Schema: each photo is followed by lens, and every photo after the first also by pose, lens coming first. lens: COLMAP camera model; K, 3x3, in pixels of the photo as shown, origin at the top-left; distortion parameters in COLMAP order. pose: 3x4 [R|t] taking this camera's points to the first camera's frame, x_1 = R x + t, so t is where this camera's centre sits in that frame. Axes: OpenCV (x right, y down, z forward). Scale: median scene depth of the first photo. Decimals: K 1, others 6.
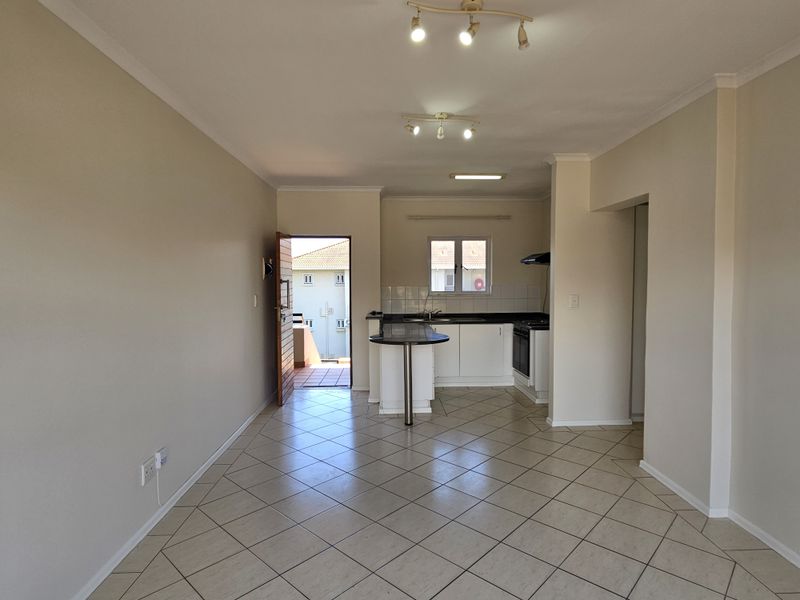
lens RADIAL K [[459.3, 0, 400.0], [0, 459.3, 300.0], [0, 0, 1]] dist [0.002974, 0.000124]
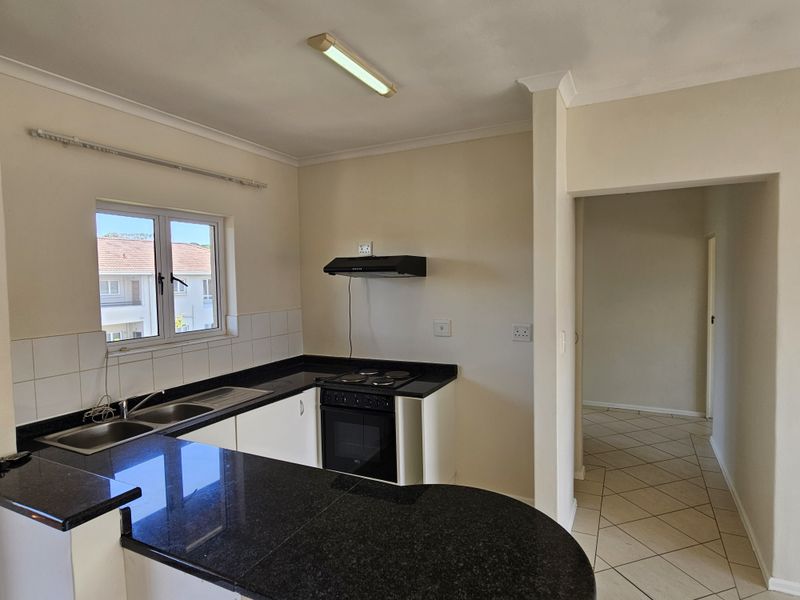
lens RADIAL K [[459.3, 0, 400.0], [0, 459.3, 300.0], [0, 0, 1]] dist [0.002974, 0.000124]
pose [[0.480376, -0.046588, 0.875825, -0.154351], [0.056996, 0.998136, 0.021833, -0.050283], [-0.875209, 0.039431, 0.482135, 0.605656]]
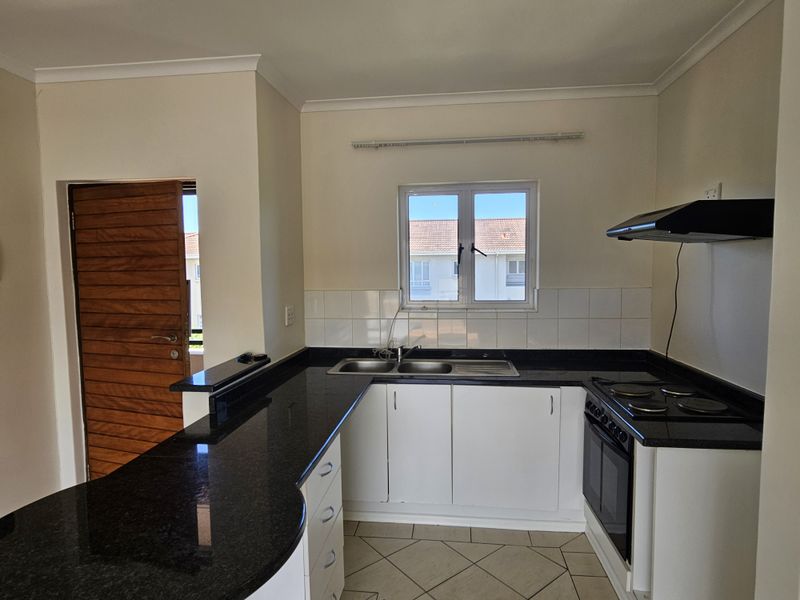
lens RADIAL K [[459.3, 0, 400.0], [0, 459.3, 300.0], [0, 0, 1]] dist [0.002974, 0.000124]
pose [[0.988992, 0.005421, -0.147873, 0.132887], [-0.001002, 0.999551, 0.029942, -0.035027], [0.147969, -0.029464, 0.988553, 0.530590]]
